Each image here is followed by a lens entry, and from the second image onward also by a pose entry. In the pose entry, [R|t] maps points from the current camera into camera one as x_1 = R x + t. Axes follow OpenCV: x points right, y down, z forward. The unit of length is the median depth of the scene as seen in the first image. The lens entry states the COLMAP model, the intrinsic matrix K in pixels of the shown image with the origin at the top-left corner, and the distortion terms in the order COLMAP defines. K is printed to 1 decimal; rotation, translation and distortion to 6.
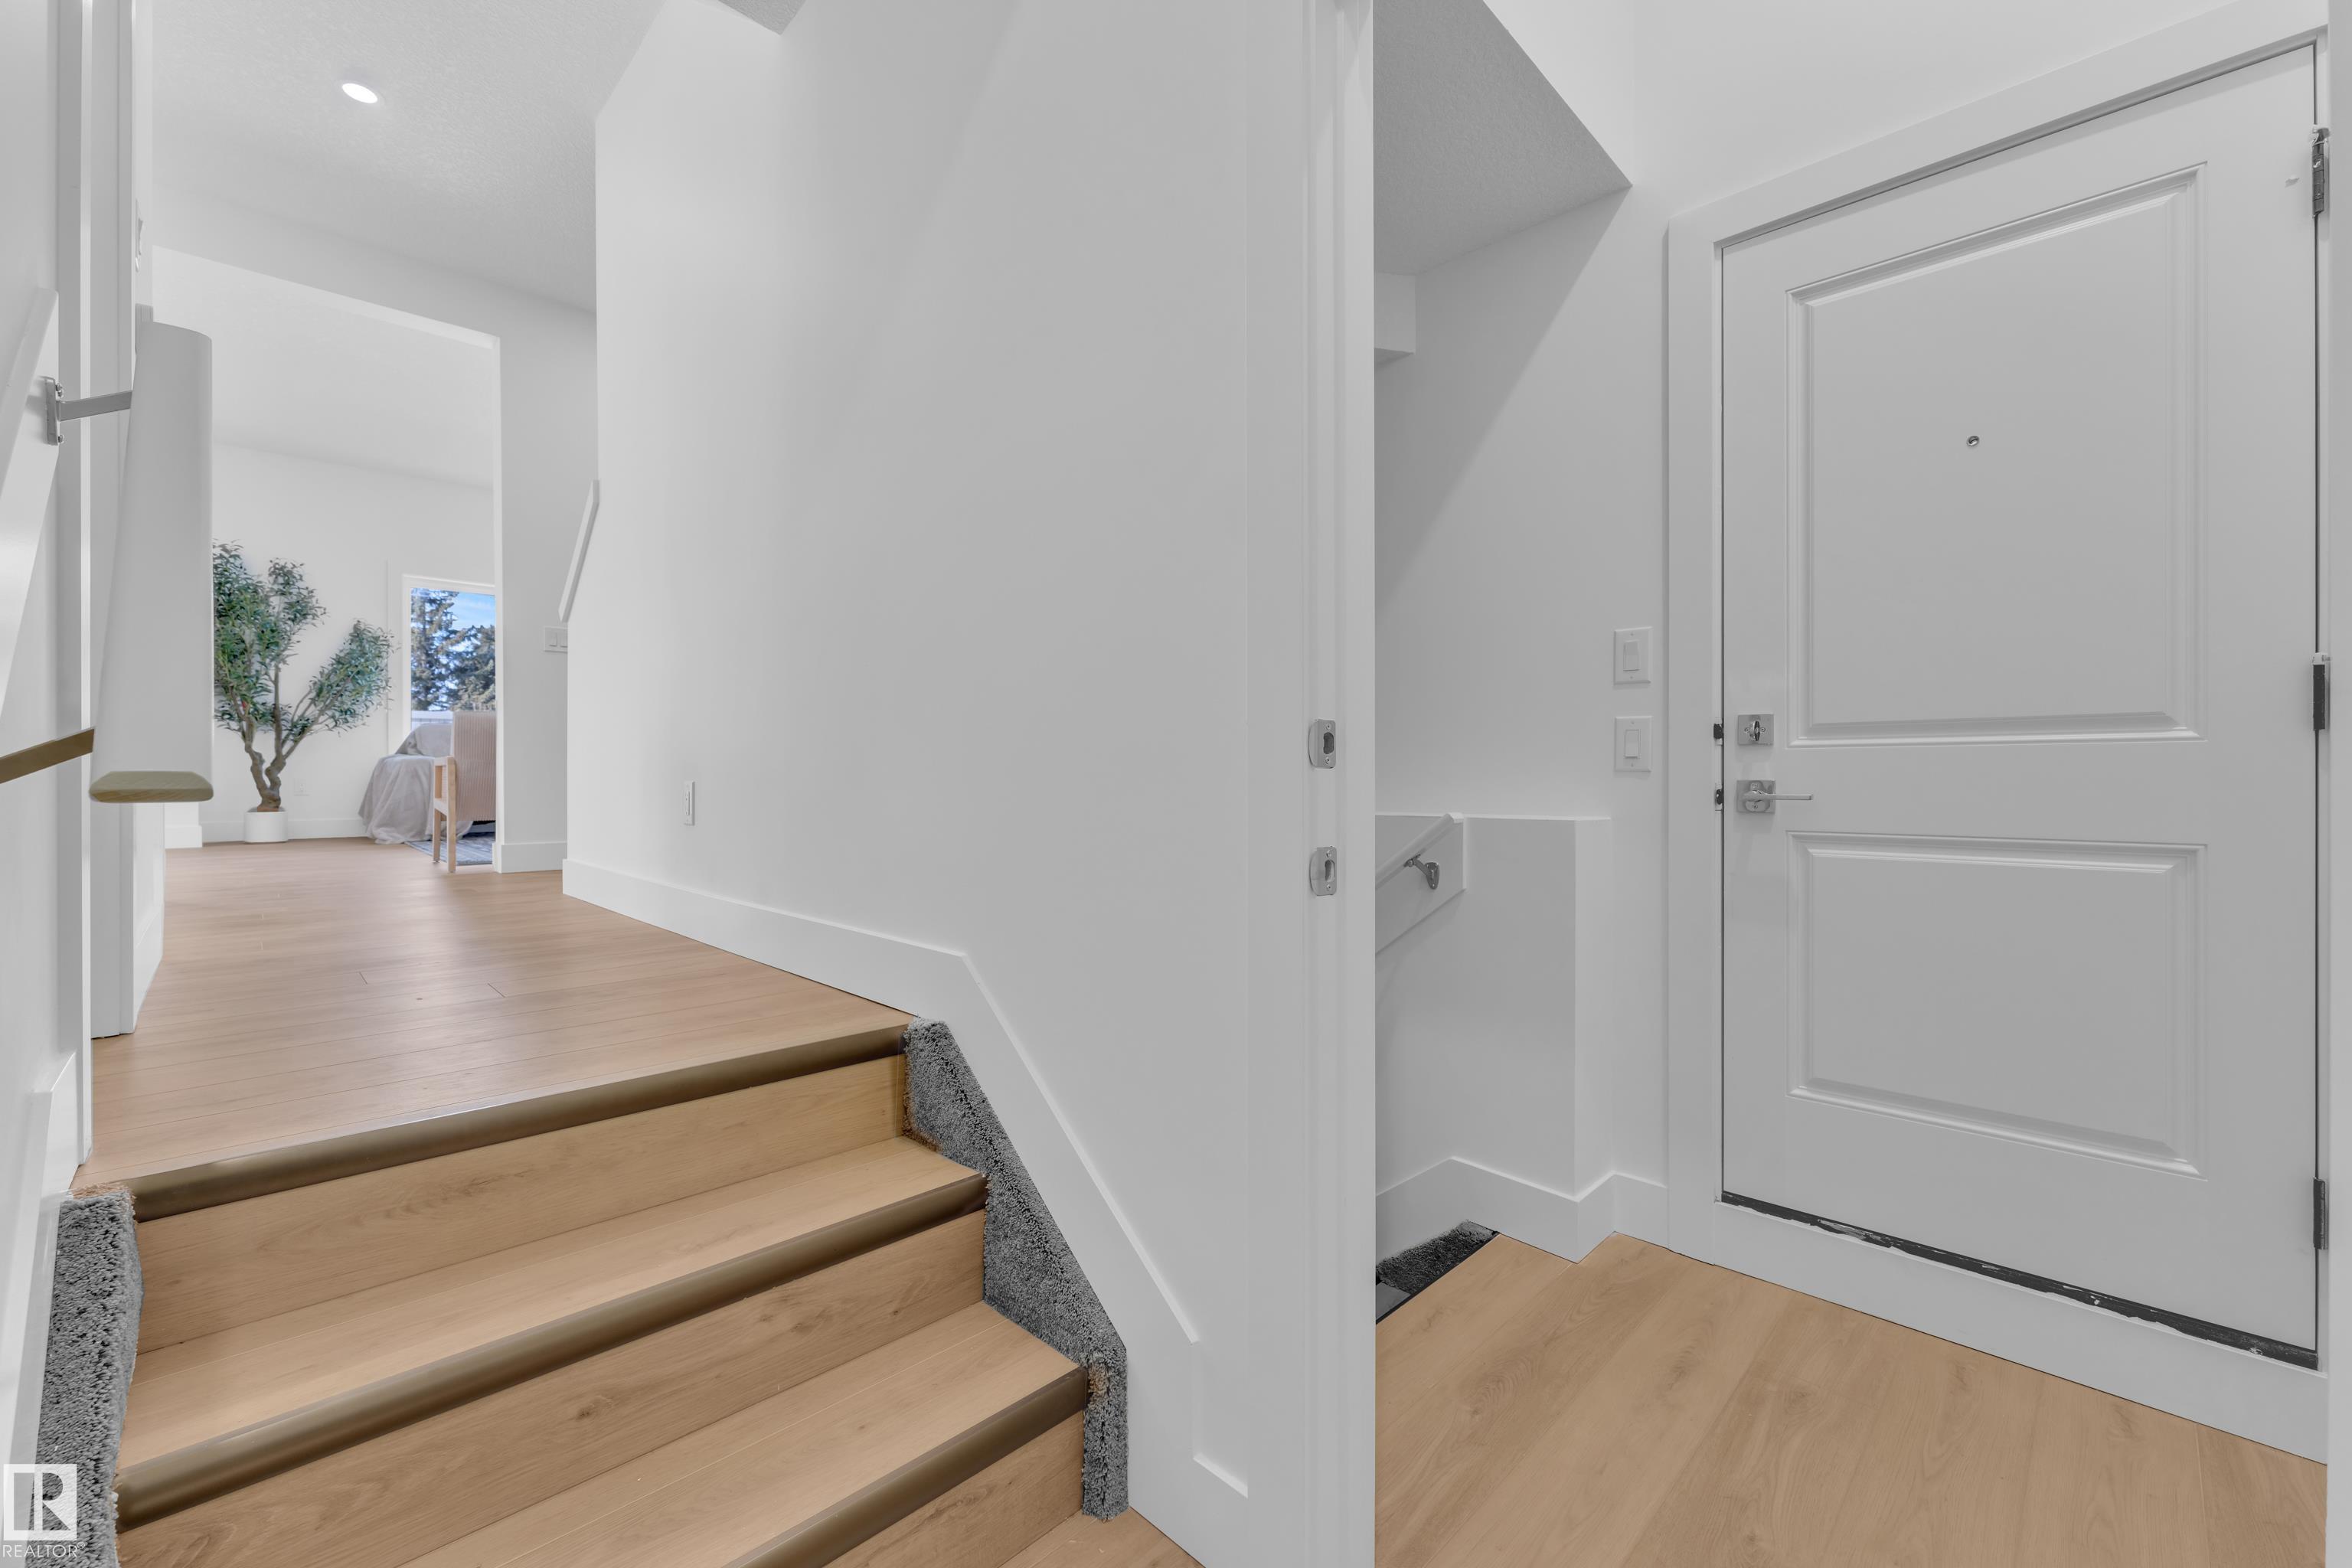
lens RADIAL K [[946.3, 0, 1176.3], [0, 946.3, 784.5], [0, 0, 1]] dist [-0.000617, -0.000264]
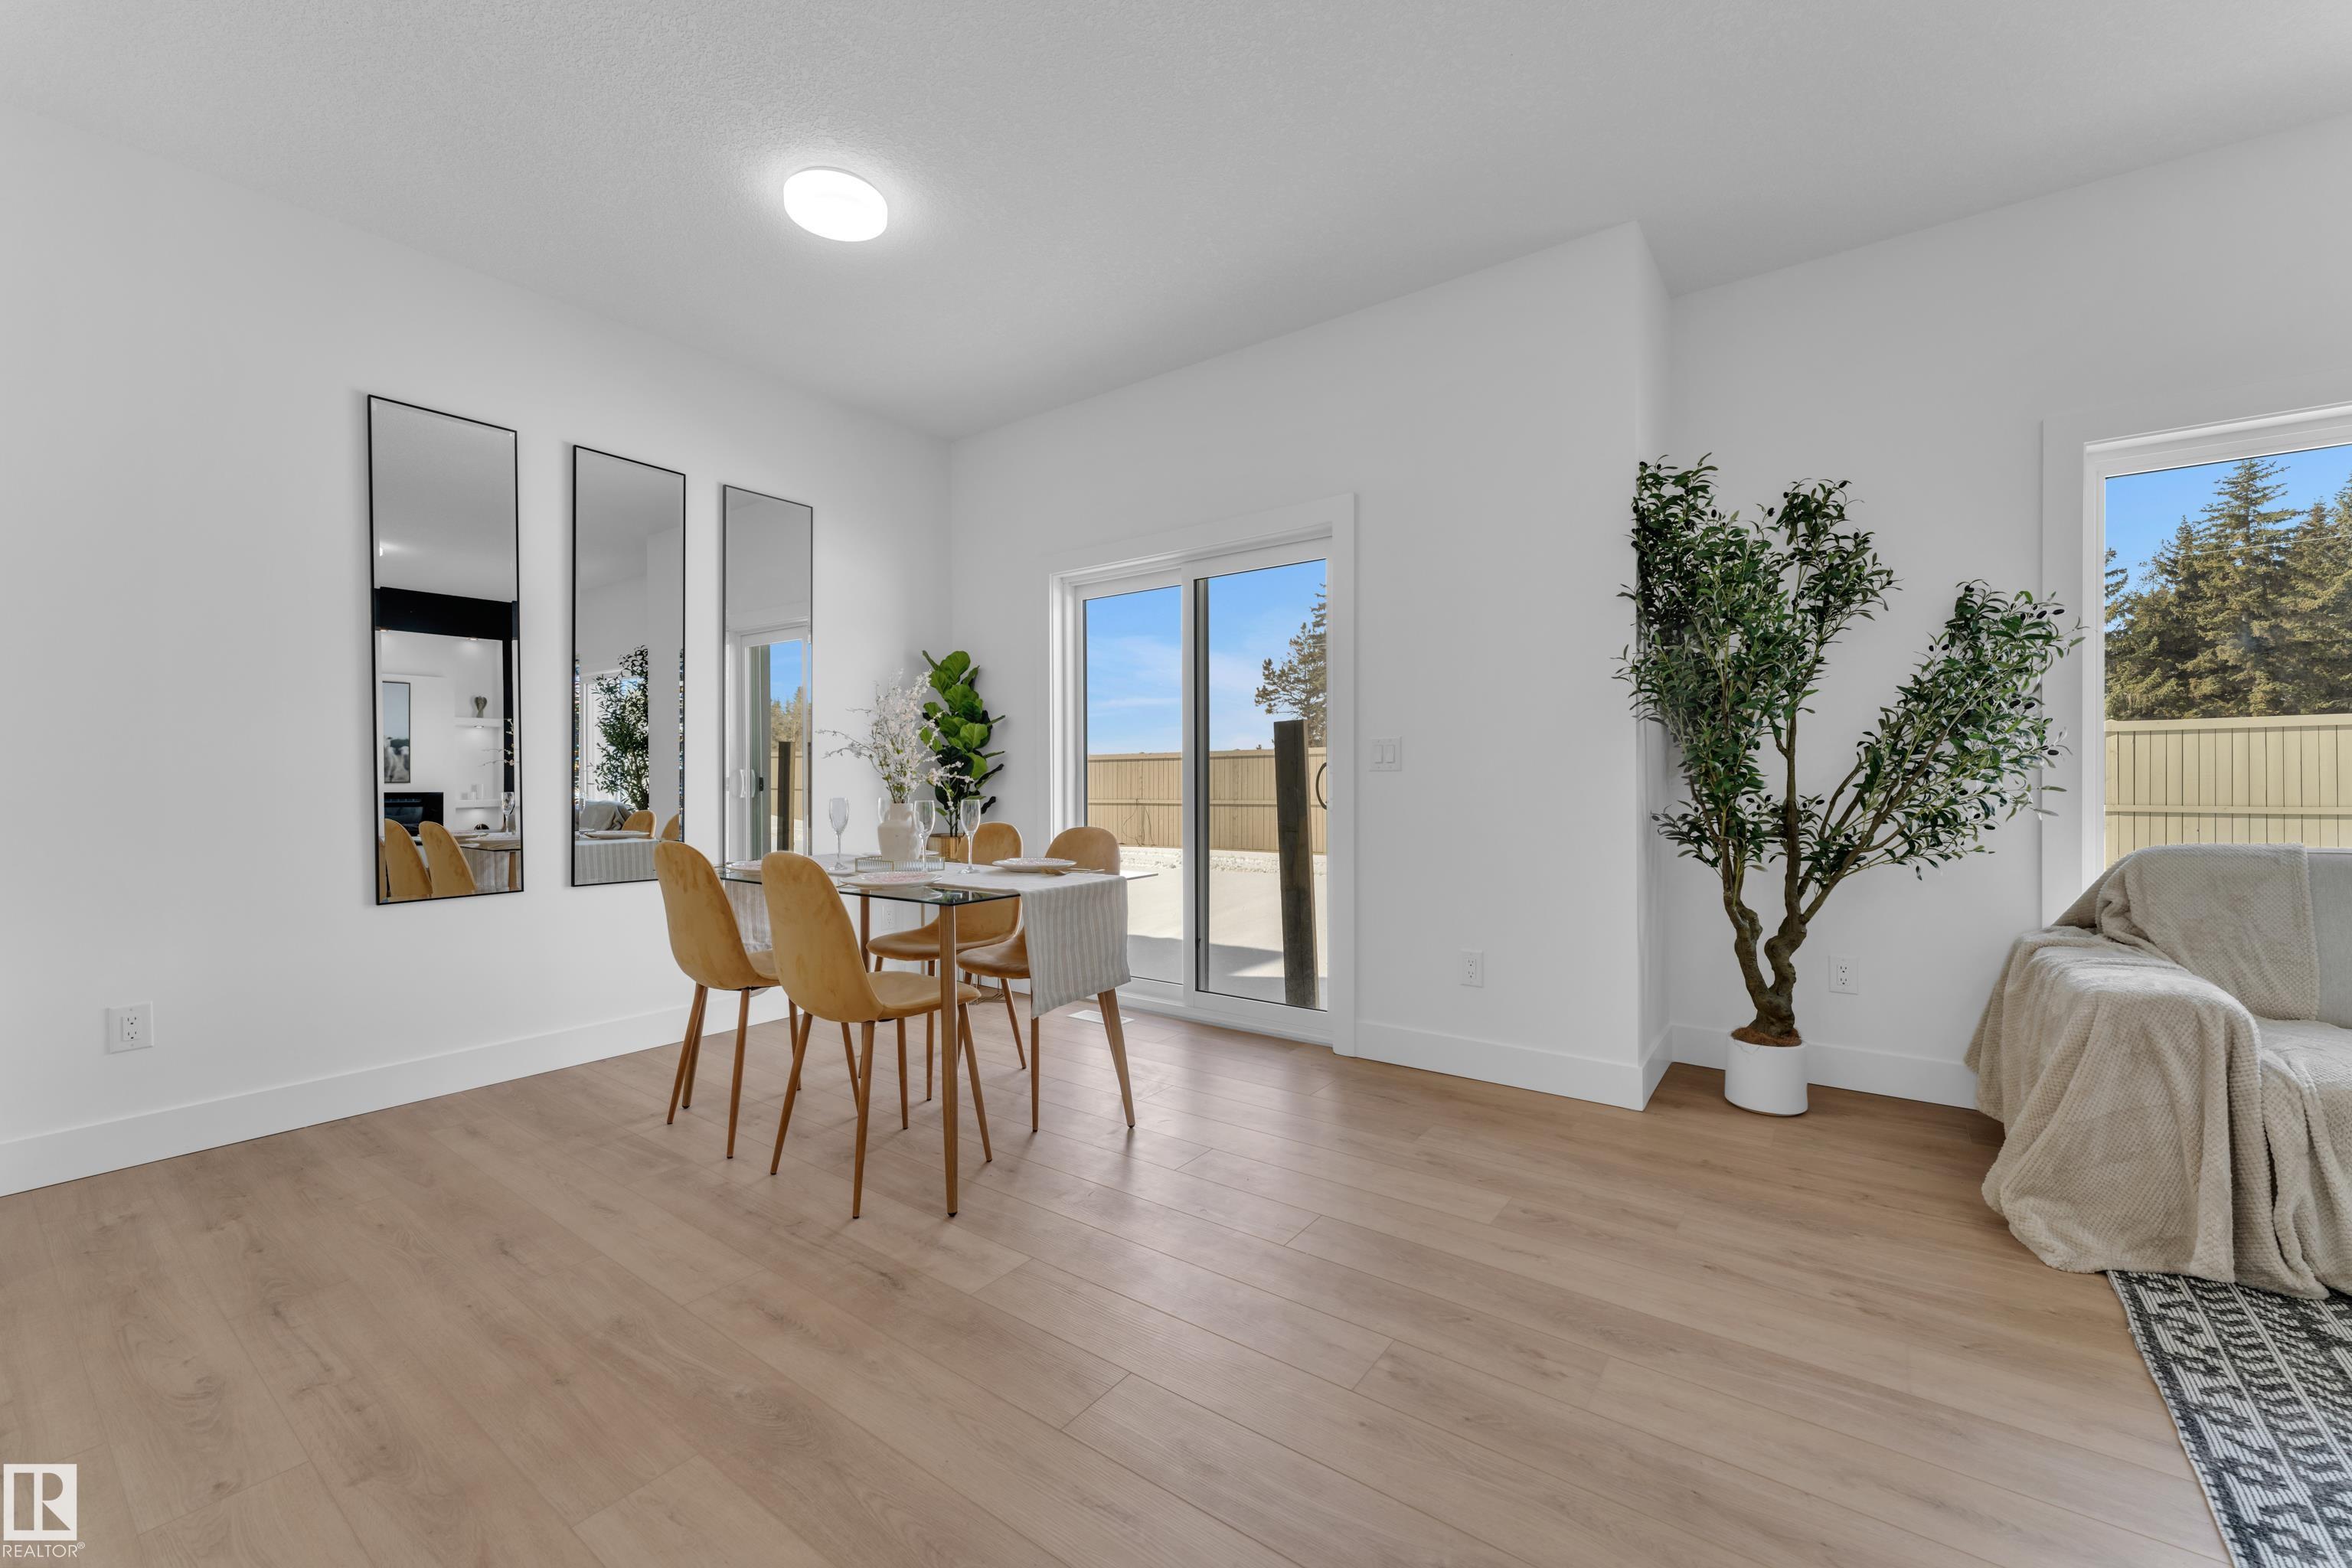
lens RADIAL K [[946.3, 0, 1175.7], [0, 946.3, 784.9], [0, 0, 1]] dist [-0.000617, -0.000264]
pose [[0.152526, 0.006333, -0.988279, -0.542032], [-0.002126, 0.999979, 0.006080, -0.094421], [0.988297, 0.001174, 0.152536, 0.633498]]
